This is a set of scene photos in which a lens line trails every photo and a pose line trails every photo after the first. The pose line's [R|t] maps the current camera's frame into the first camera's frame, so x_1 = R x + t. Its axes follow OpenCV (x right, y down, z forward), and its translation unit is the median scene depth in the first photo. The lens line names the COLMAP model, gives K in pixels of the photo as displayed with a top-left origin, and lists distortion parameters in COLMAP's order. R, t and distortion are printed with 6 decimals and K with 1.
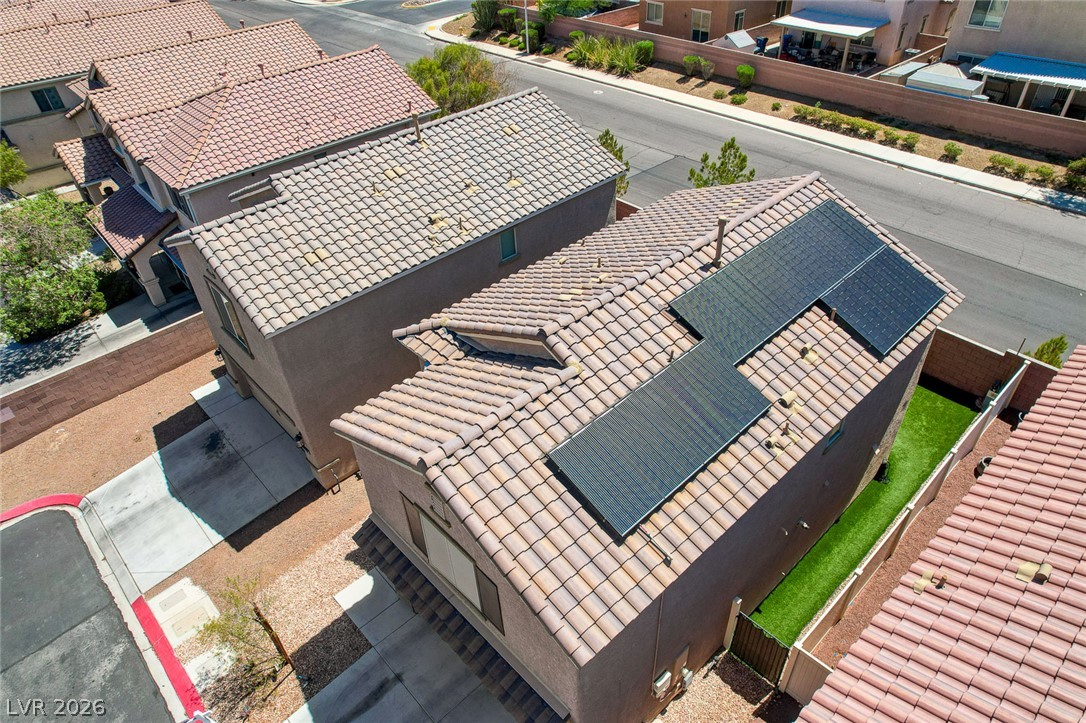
lens RADIAL K [[703.3, 0, 539.5], [0, 703.3, 366.3], [0, 0, 1]] dist [-0.084333, 0.079240]
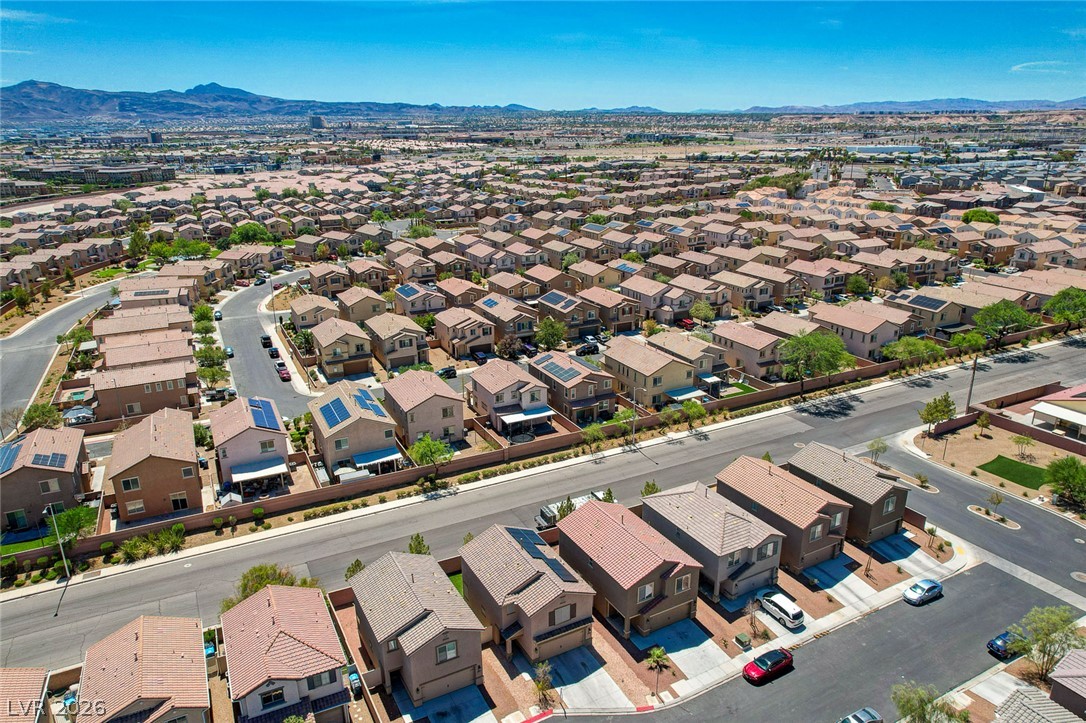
lens RADIAL K [[739.9, 0, 567.3], [0, 739.9, 361.0], [0, 0, 1]] dist [-0.071423, 0.068072]
pose [[0.218837, -0.259463, 0.940632, -1.468498], [0.592476, 0.801281, 0.083186, -0.510122], [-0.775295, 0.539098, 0.329076, -0.558599]]
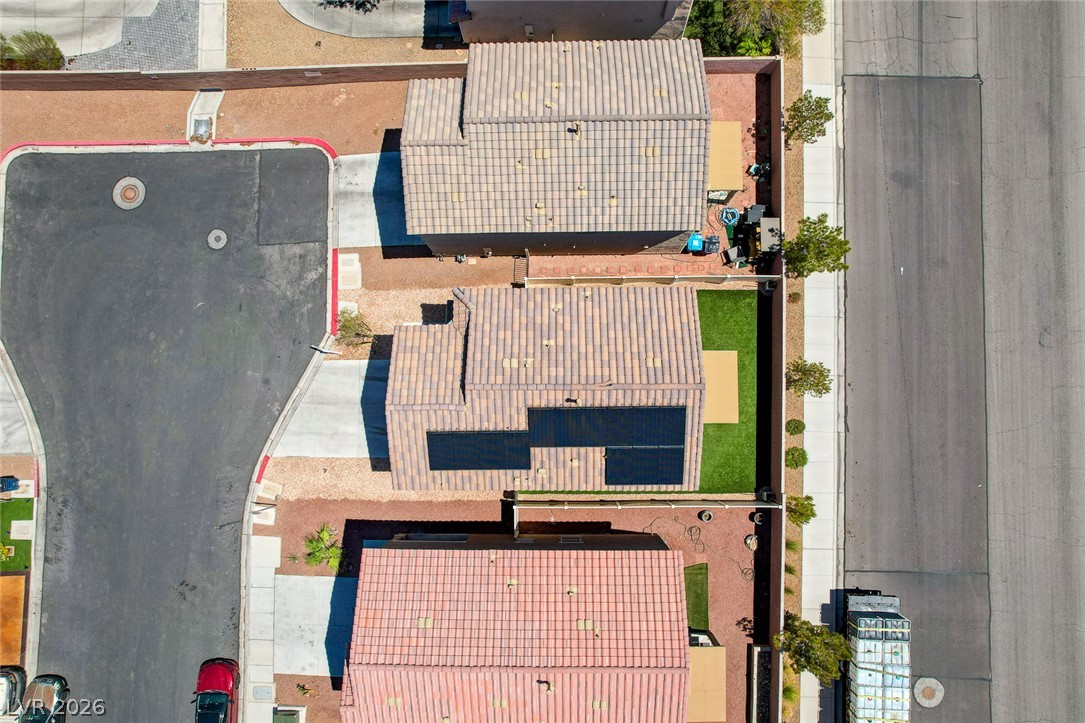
lens RADIAL K [[702.7, 0, 539.0], [0, 702.7, 366.3], [0, 0, 1]] dist [-0.084333, 0.079240]
pose [[0.739329, 0.673035, -0.020413, 0.056282], [-0.418503, 0.483052, 0.769101, -0.597293], [0.527493, -0.560075, 0.638801, -0.078750]]
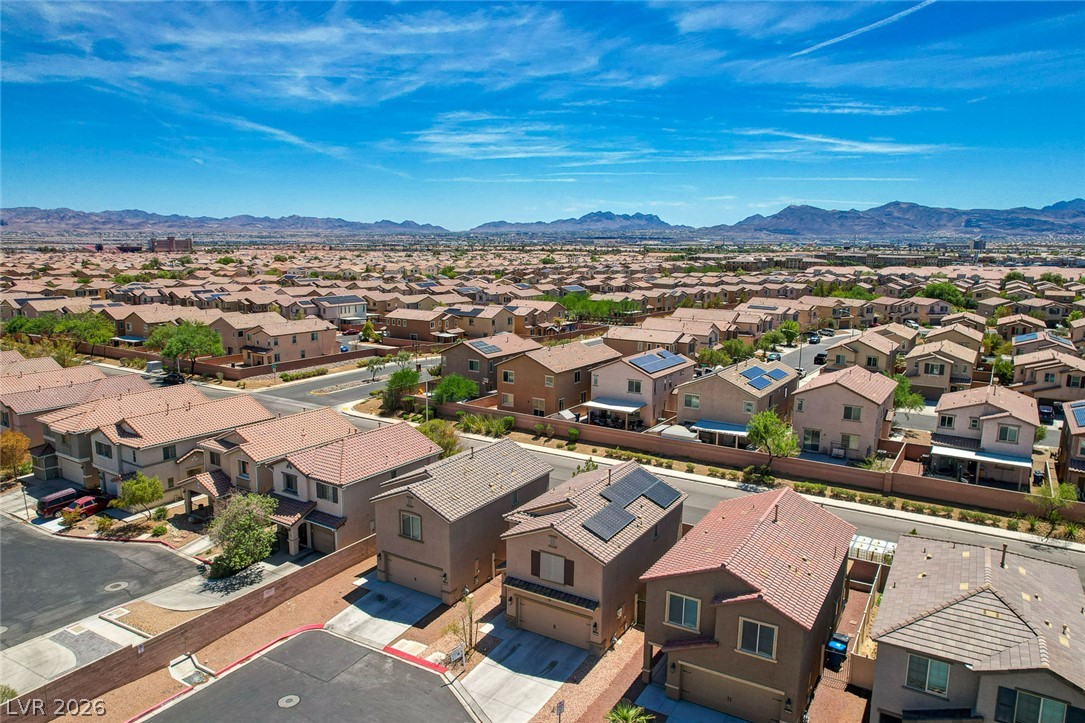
lens RADIAL K [[750.3, 0, 542.5], [0, 750.3, 361.5], [0, 0, 1]] dist [-0.084894, 0.086690]
pose [[0.958251, 0.011372, 0.285702, -0.364130], [0.129582, 0.873431, -0.469389, 0.331670], [-0.254879, 0.486815, 0.835493, -0.724046]]
